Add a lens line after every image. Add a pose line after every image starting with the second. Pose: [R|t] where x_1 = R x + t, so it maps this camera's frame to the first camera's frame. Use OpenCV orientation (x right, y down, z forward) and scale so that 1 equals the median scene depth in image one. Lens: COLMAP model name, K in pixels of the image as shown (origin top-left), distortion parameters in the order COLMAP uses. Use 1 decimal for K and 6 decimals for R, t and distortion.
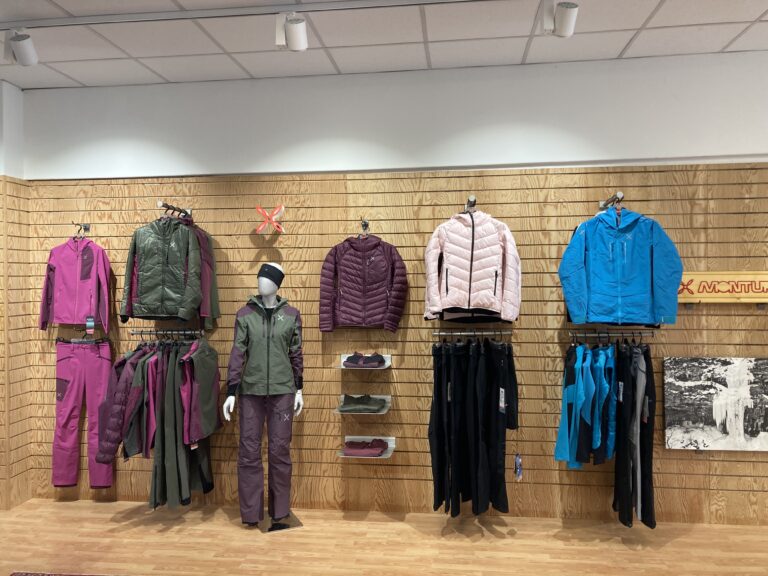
lens RADIAL K [[567.8, 0, 384.0], [0, 567.8, 288.0], [0, 0, 1]] dist [0.083224, -0.101701]
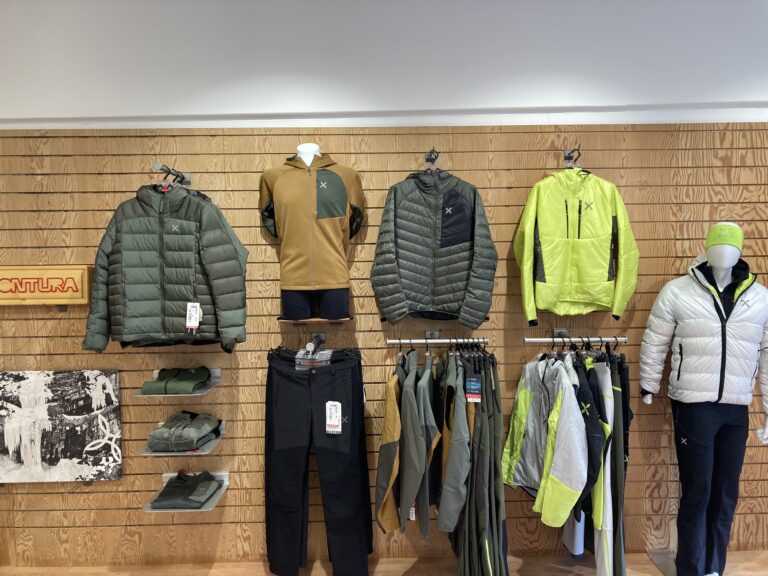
lens RADIAL K [[567.8, 0, 384.0], [0, 567.8, 288.0], [0, 0, 1]] dist [0.083224, -0.101701]
pose [[0.990444, -0.022131, 0.136127, 0.997791], [0.012070, 0.997163, 0.074295, -0.051924], [-0.137385, -0.071942, 0.987902, 0.131309]]
